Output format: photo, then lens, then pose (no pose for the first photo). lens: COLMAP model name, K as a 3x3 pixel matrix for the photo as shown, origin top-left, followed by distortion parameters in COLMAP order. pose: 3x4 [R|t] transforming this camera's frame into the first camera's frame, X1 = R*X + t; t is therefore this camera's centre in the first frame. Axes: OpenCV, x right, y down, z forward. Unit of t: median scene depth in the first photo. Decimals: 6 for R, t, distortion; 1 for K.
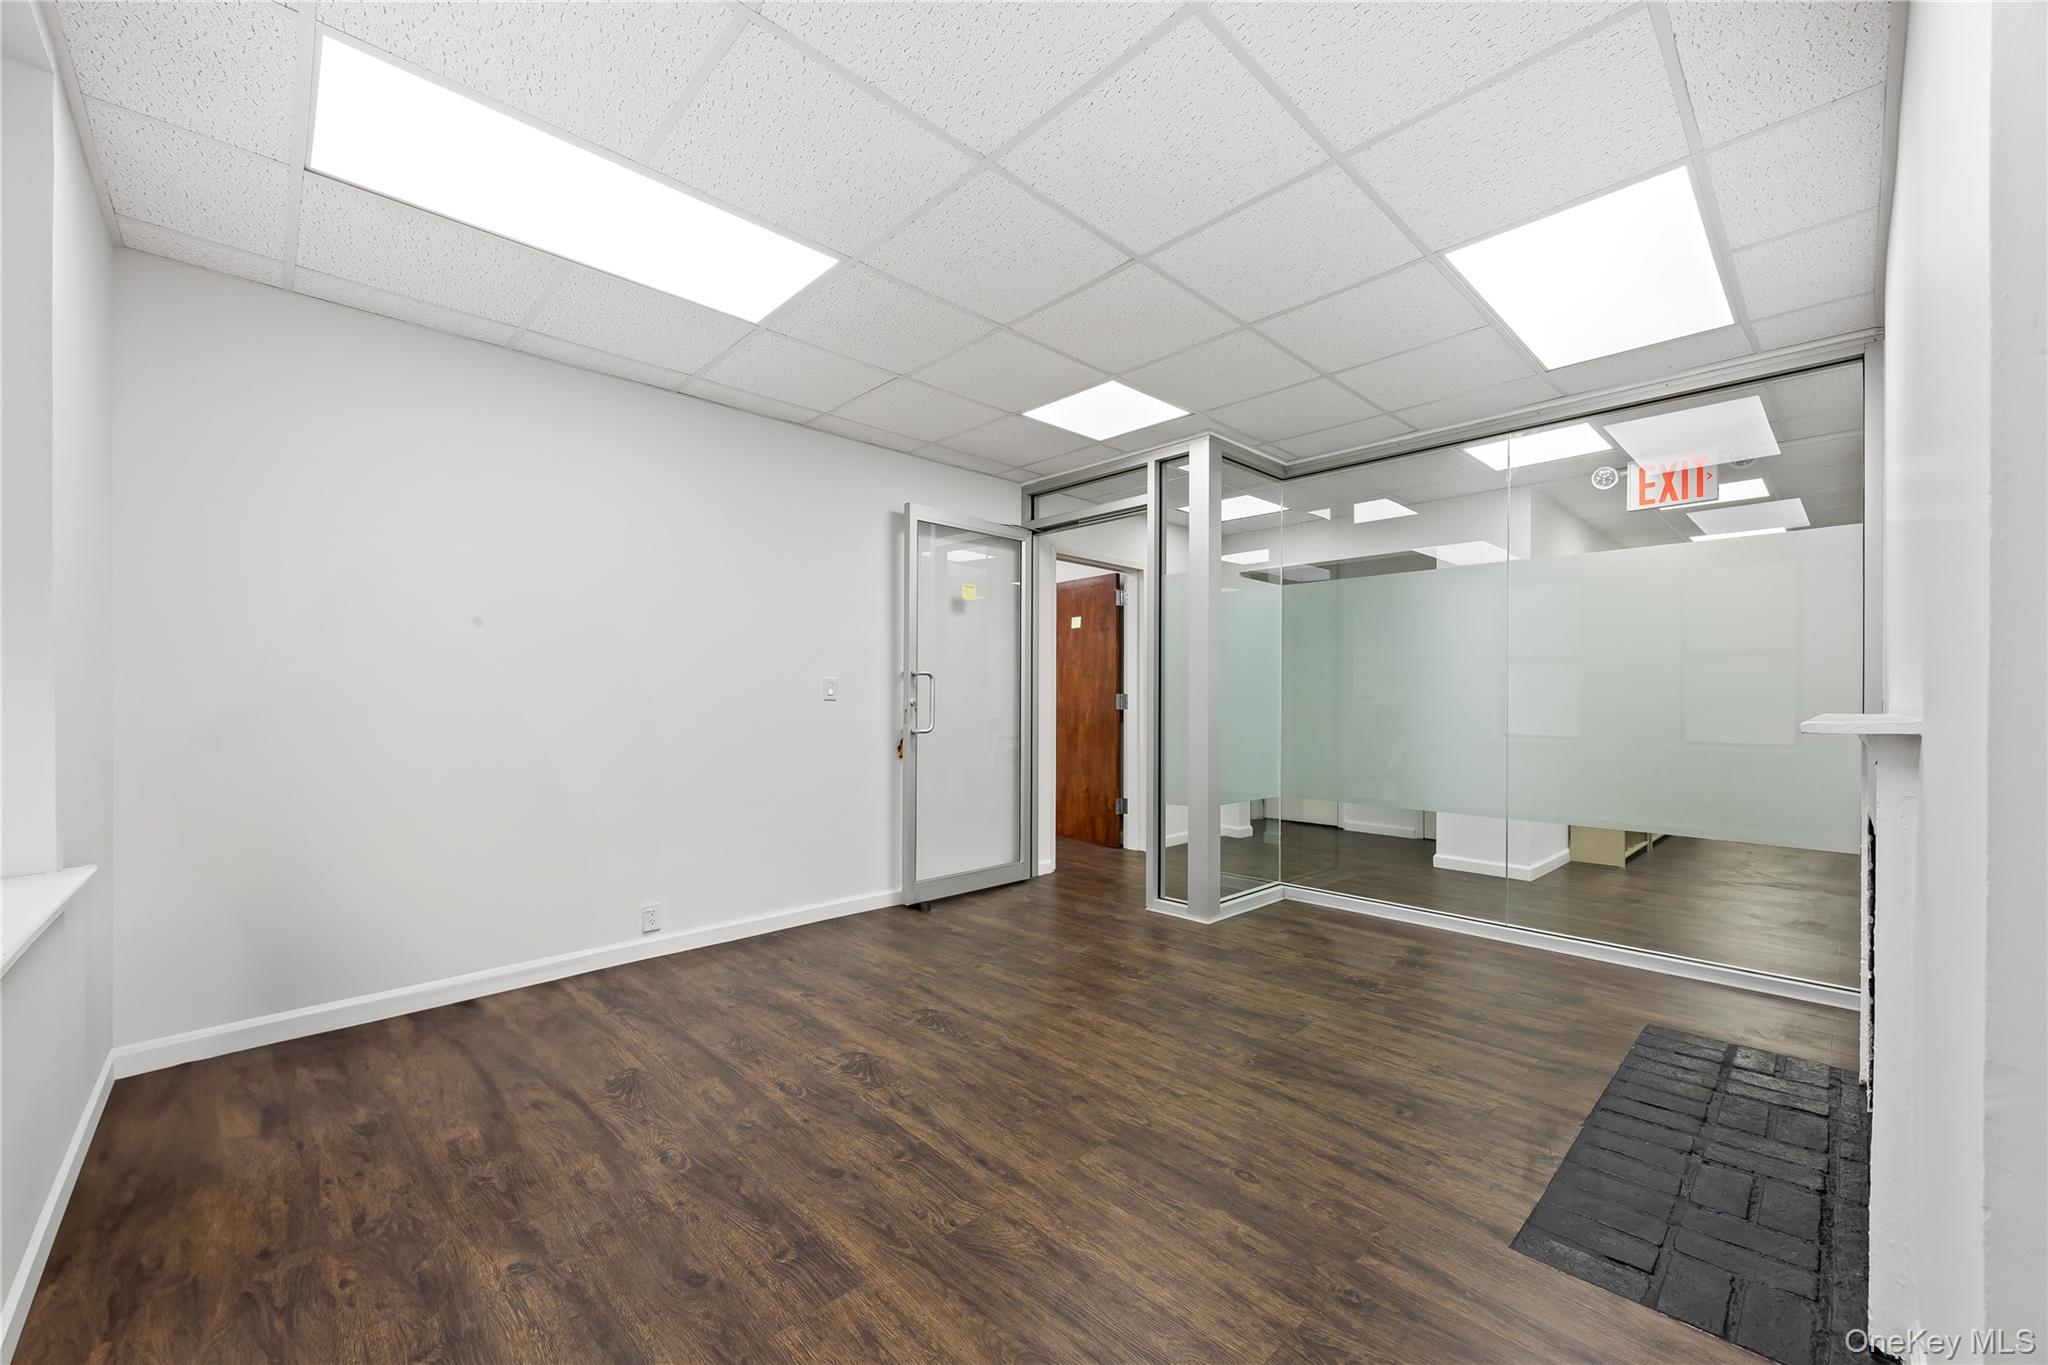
lens RADIAL K [[791.9, 0, 1025.0], [0, 791.9, 695.1], [0, 0, 1]] dist [0.019437, -0.000049]
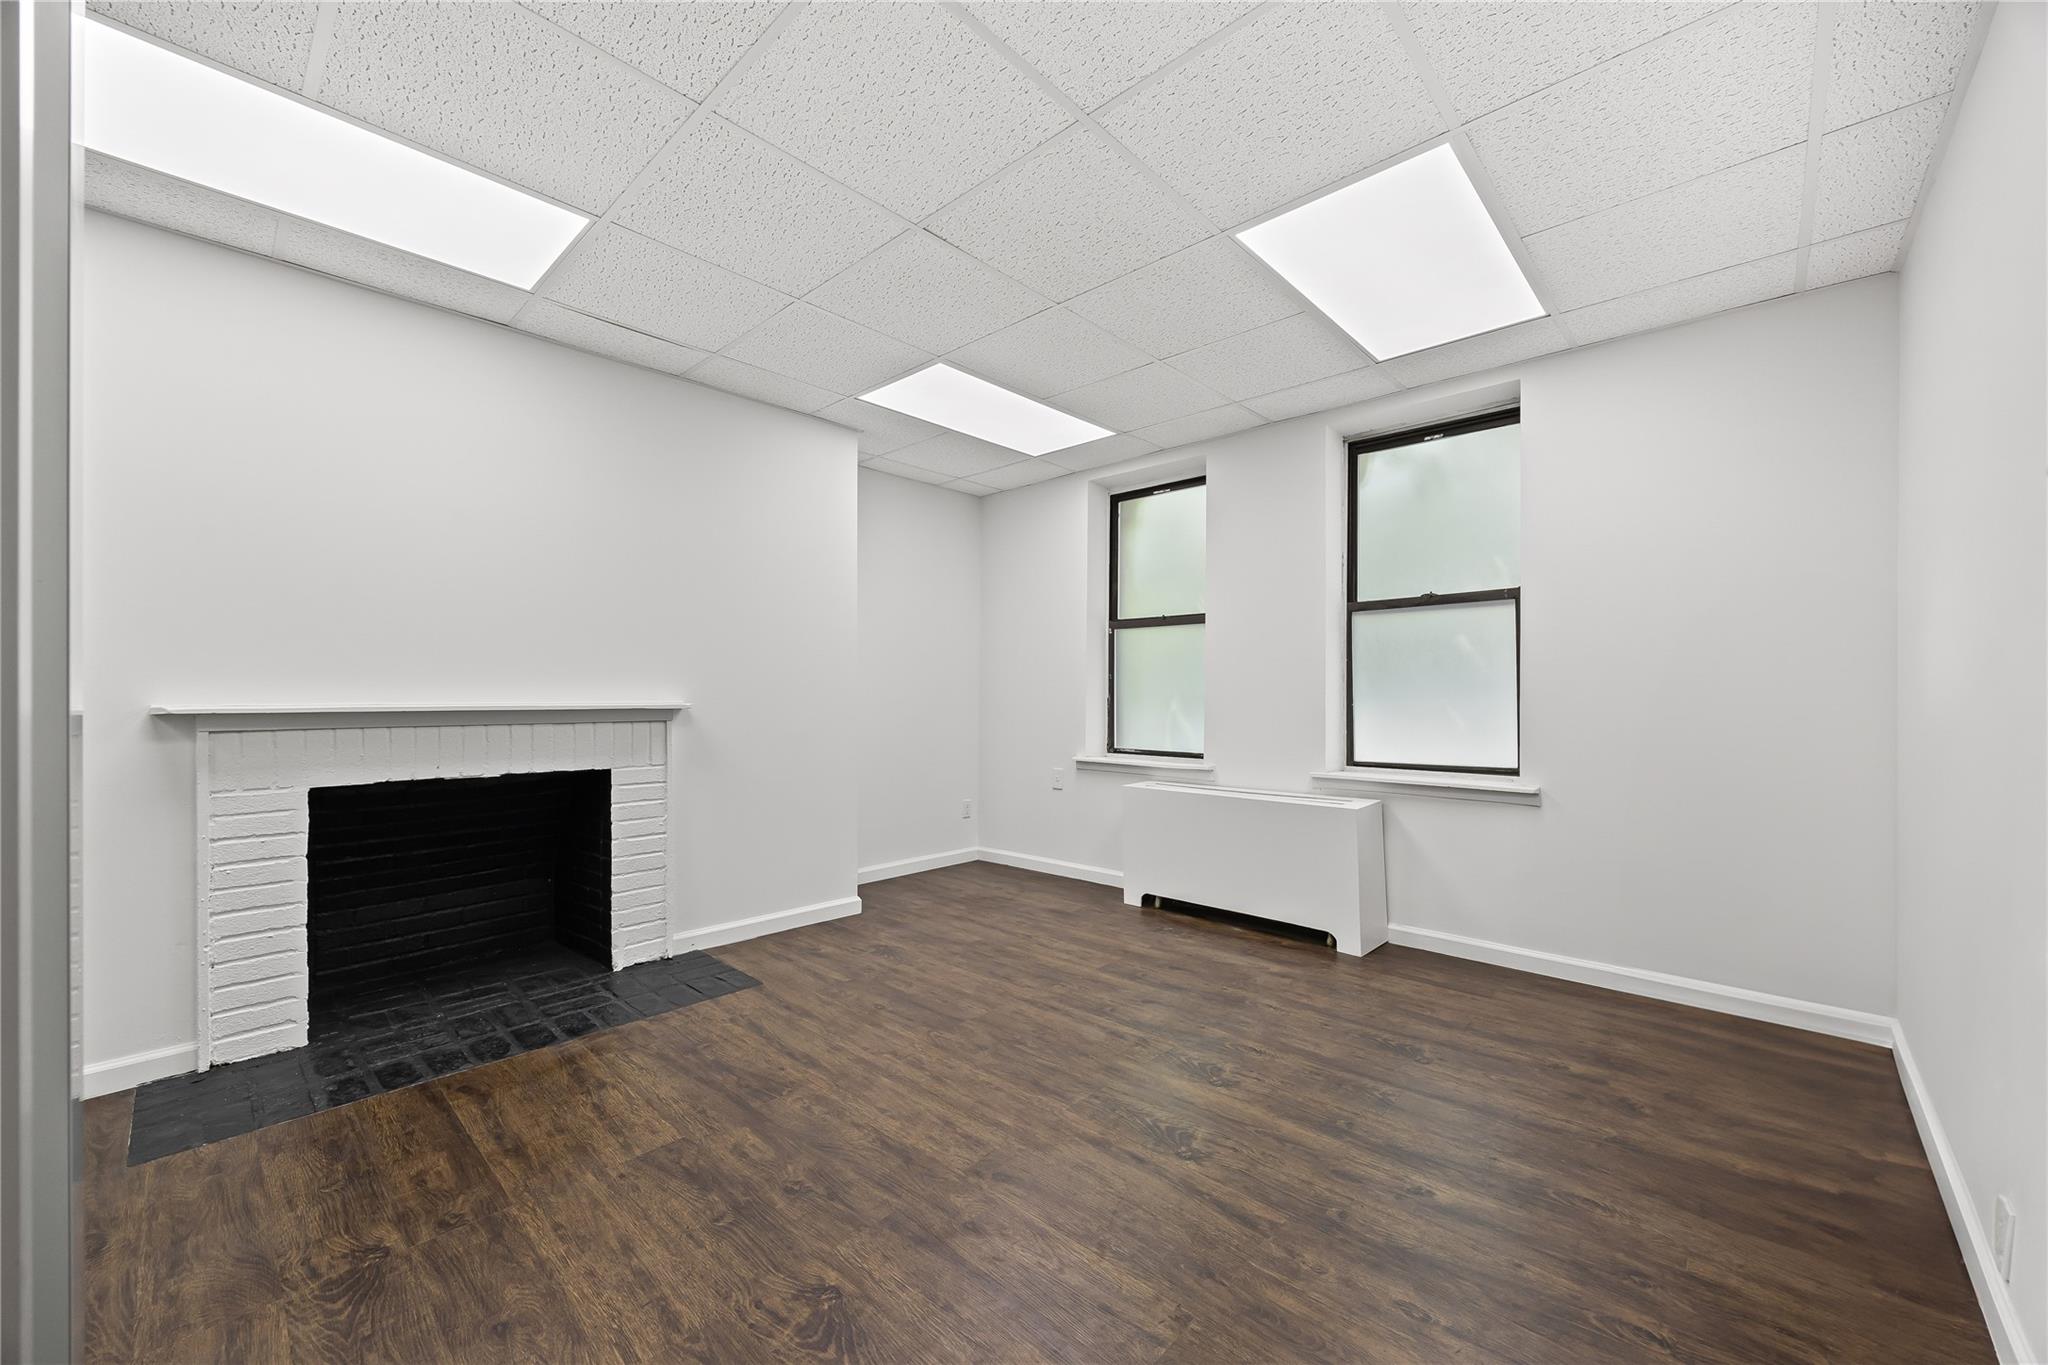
lens RADIAL K [[791.9, 0, 1024.2], [0, 791.9, 700.8], [0, 0, 1]] dist [0.019437, -0.000049]
pose [[-0.998436, -0.003634, -0.055791, 0.071289], [-0.003569, 0.999993, -0.001258, 0.017016], [0.055795, -0.001057, -0.998442, 2.047532]]
